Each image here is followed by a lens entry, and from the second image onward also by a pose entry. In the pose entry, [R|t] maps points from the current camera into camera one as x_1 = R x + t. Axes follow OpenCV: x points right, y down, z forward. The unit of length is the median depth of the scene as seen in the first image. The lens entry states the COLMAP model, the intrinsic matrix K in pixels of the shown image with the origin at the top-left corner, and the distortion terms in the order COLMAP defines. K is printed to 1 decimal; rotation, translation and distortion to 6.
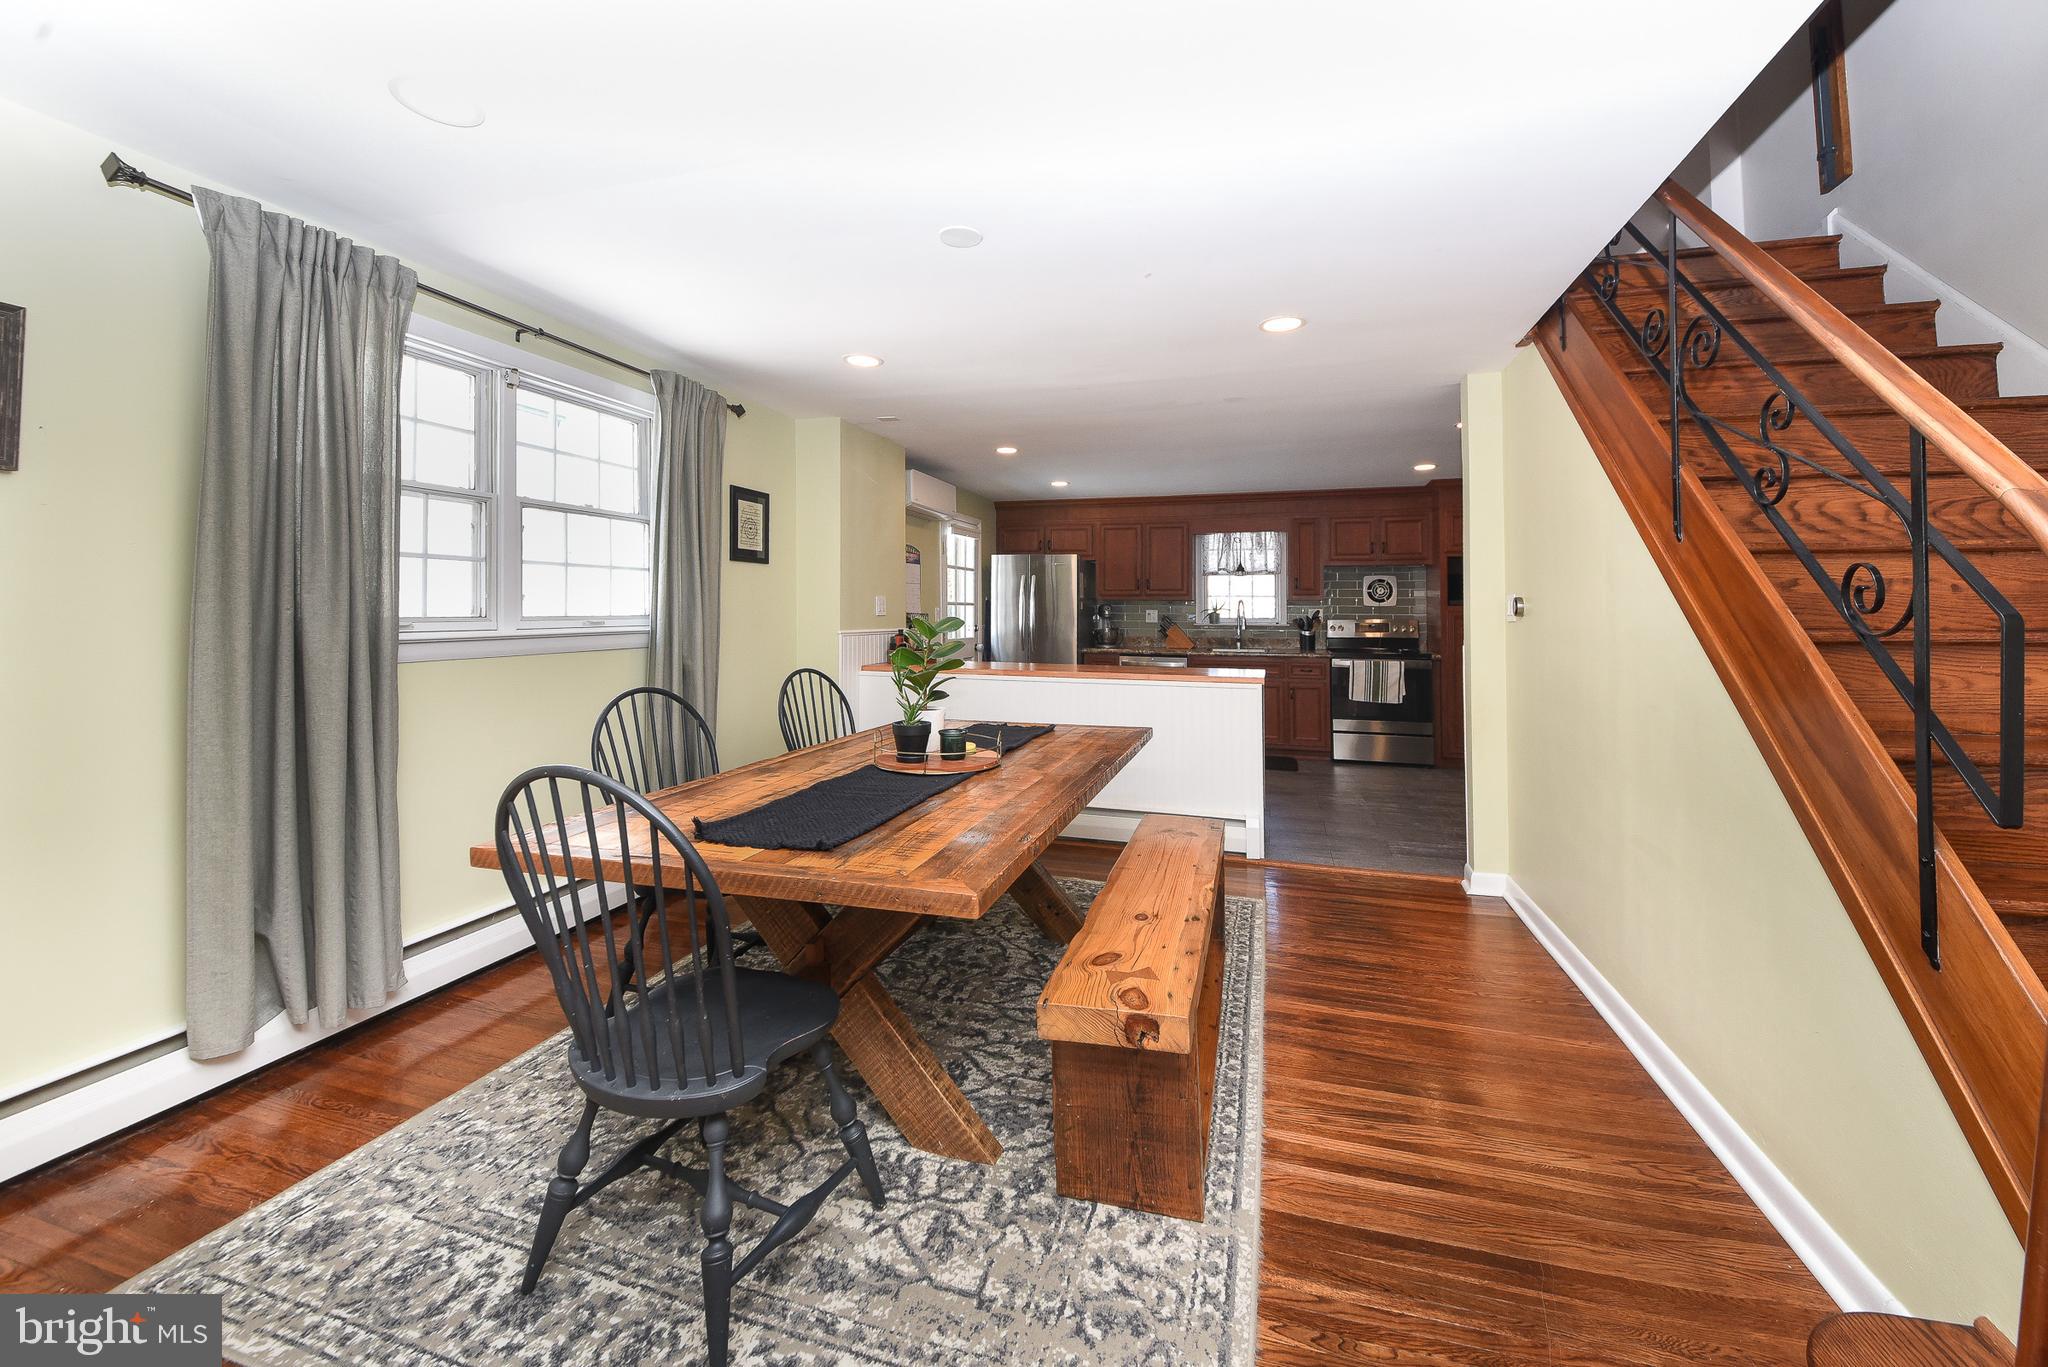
lens RADIAL K [[801.6, 0, 1043.2], [0, 801.6, 595.8], [0, 0, 1]] dist [0.015070, -0.011962]
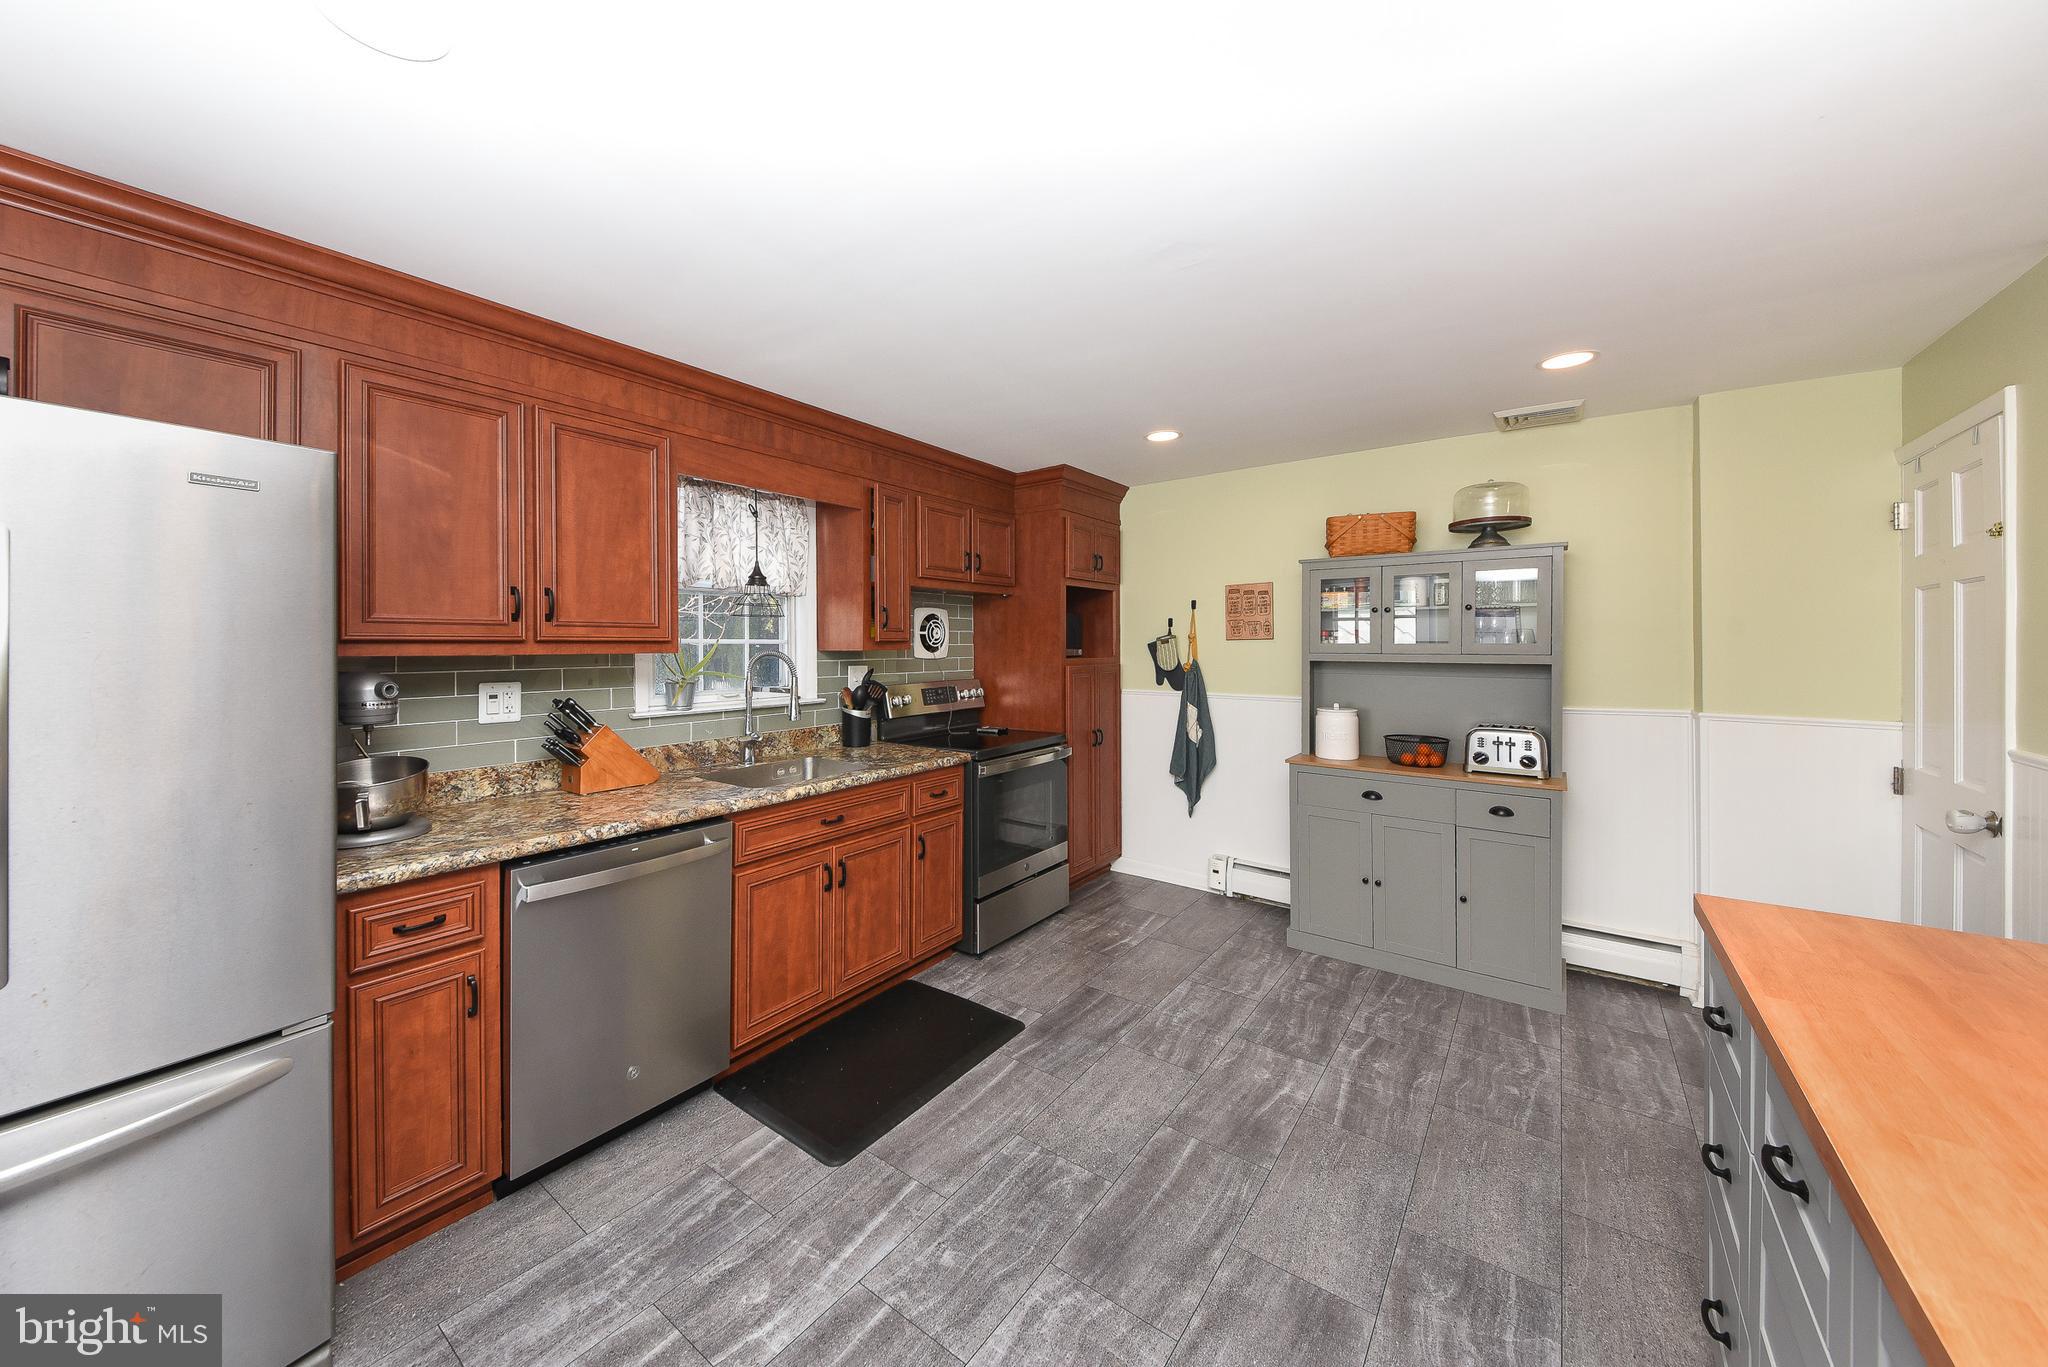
lens RADIAL K [[734.1, 0, 990.5], [0, 734.1, 645.8], [0, 0, 1]] dist [0.063931, -0.032194]
pose [[0.361214, -0.010557, 0.932423, -0.171465], [-0.017938, 0.999672, 0.018267, -0.015734], [-0.932310, -0.023324, 0.360906, 1.581710]]
